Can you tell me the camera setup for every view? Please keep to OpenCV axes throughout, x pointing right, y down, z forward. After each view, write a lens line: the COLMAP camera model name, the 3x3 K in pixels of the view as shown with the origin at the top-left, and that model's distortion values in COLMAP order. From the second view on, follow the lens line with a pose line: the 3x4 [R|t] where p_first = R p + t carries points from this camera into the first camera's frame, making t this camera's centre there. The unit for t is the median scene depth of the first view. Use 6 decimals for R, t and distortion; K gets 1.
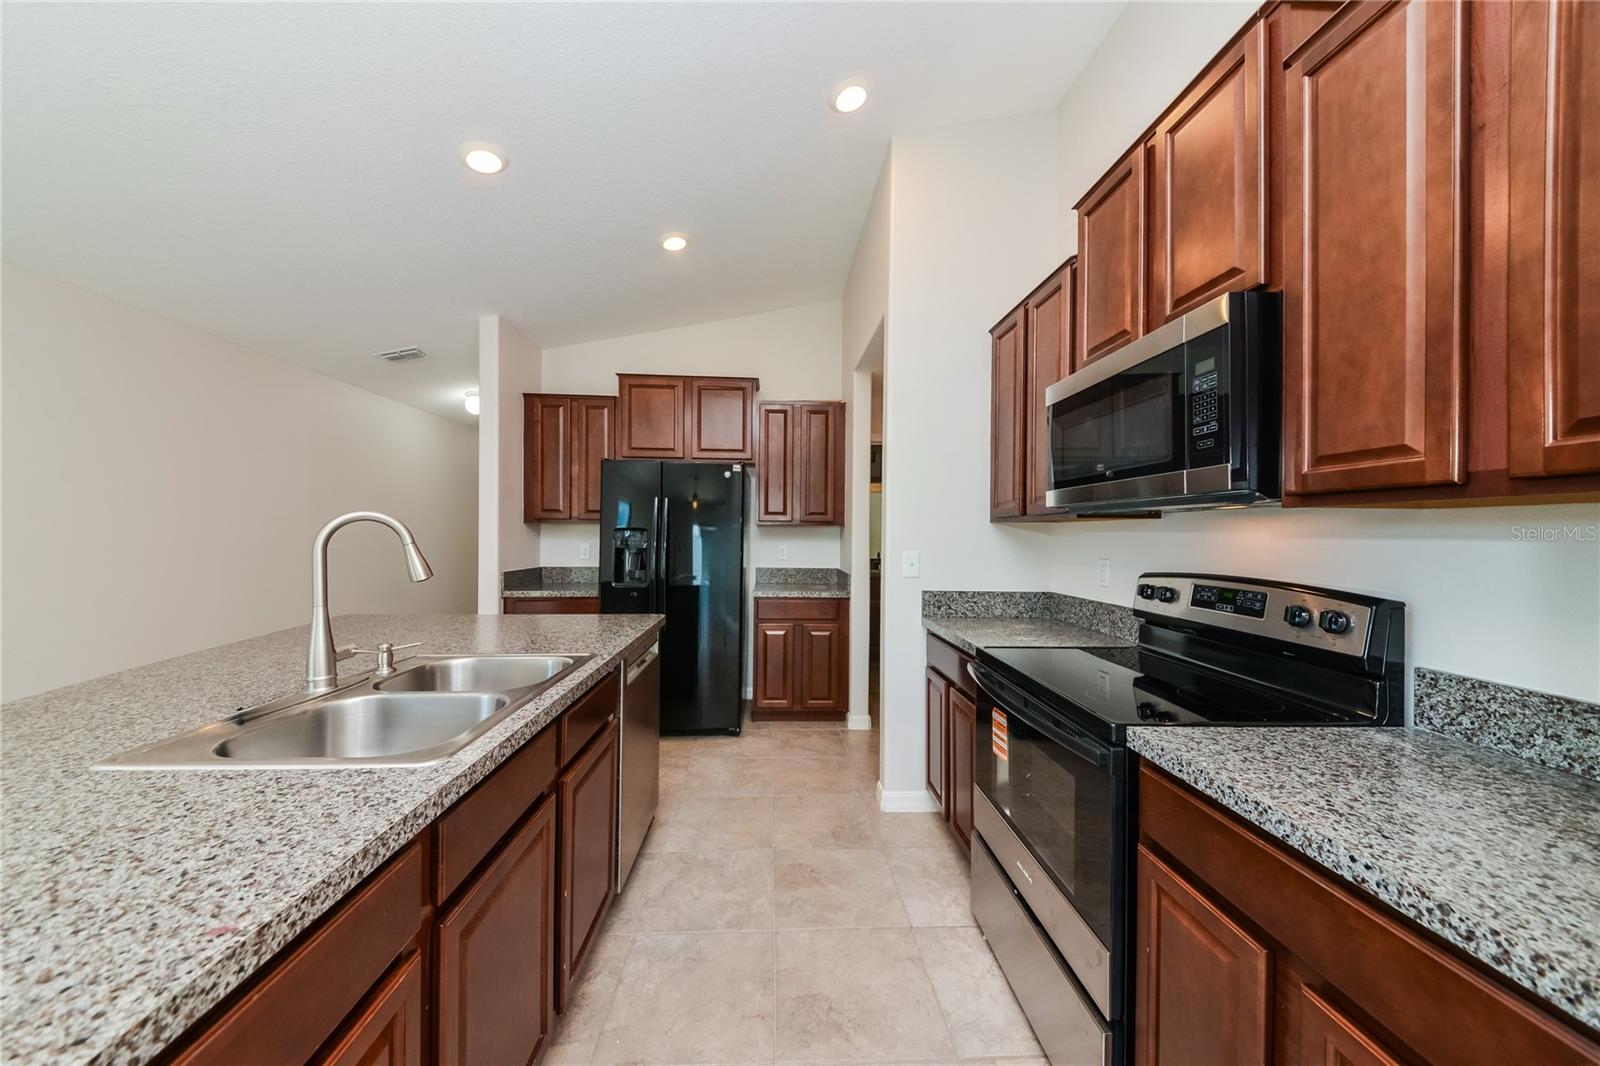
lens RADIAL K [[547.8, 0, 800.0], [0, 547.8, 533.0], [0, 0, 1]] dist [-0.000429, -0.000094]
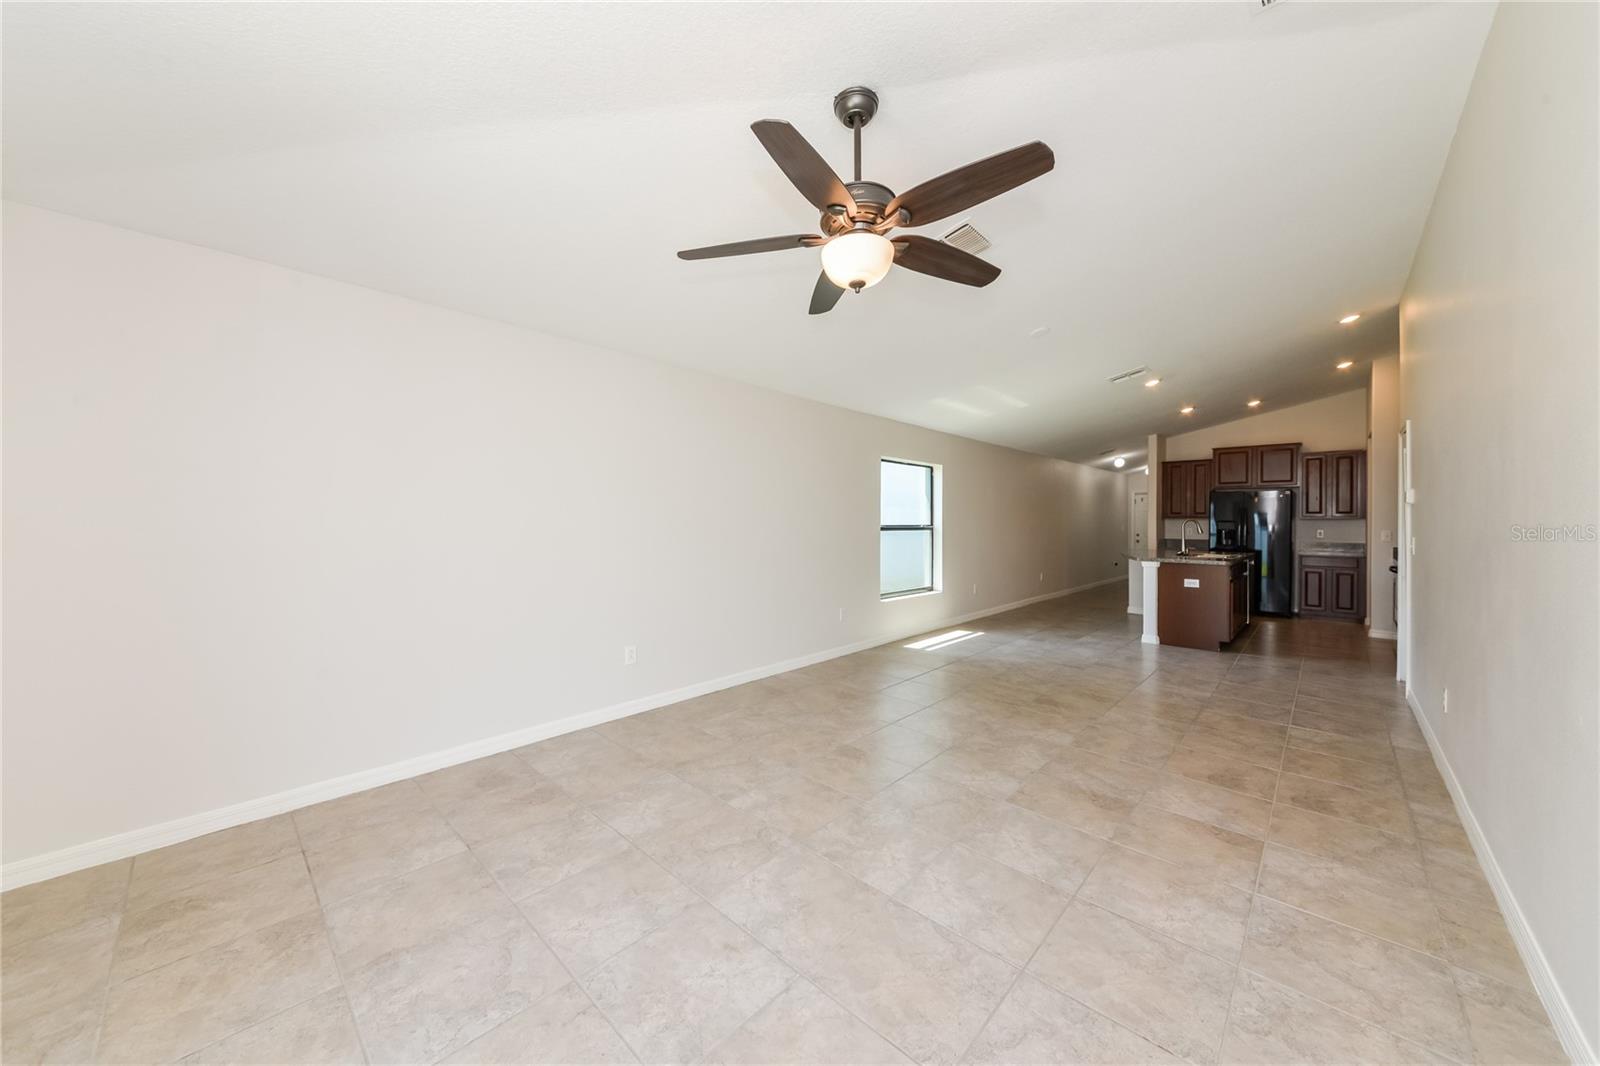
lens RADIAL K [[547.8, 0, 800.0], [0, 547.8, 533.0], [0, 0, 1]] dist [-0.000429, -0.000094]
pose [[0.663446, 0.004926, -0.748208, 0.314789], [0.005376, 0.999921, 0.011349, 0.007316], [0.748205, -0.011552, 0.663367, -2.586463]]
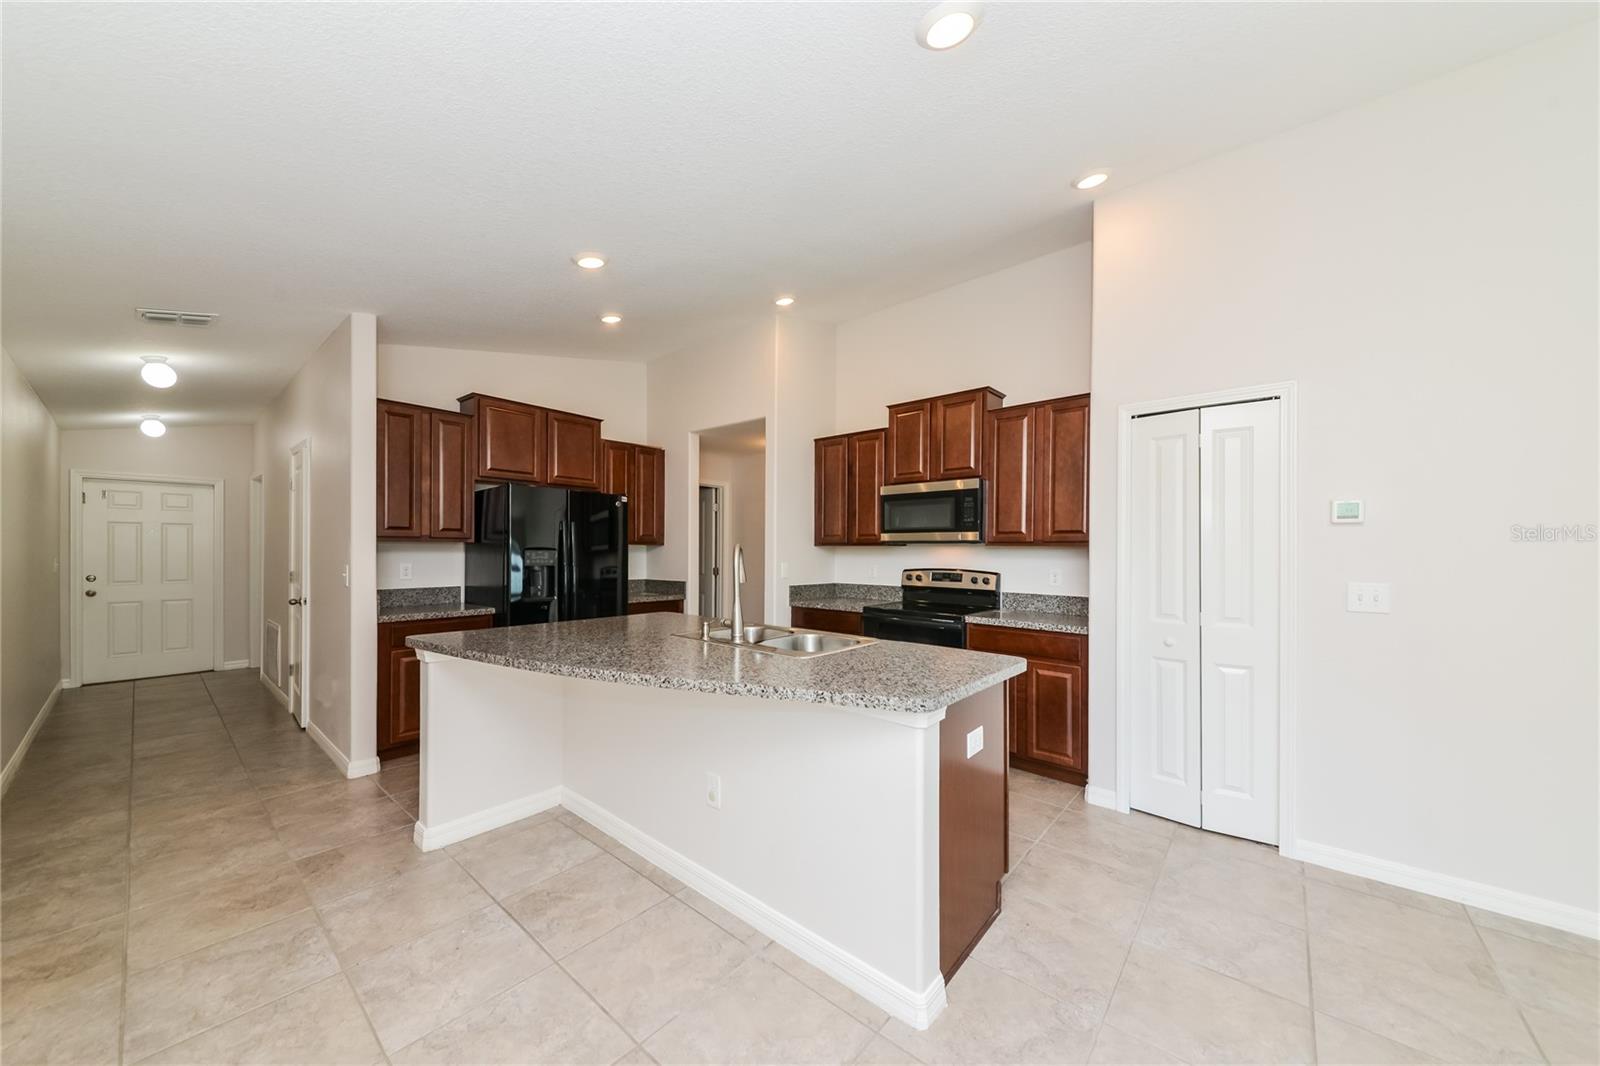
lens RADIAL K [[562.0, 0, 775.3], [0, 562.0, 548.2], [0, 0, 1]] dist [-0.000291, -0.000053]
pose [[0.694666, -0.000857, 0.719332, -1.076206], [-0.002224, 0.999992, 0.003339, -0.017540], [-0.719329, -0.003919, 0.694659, -0.191542]]
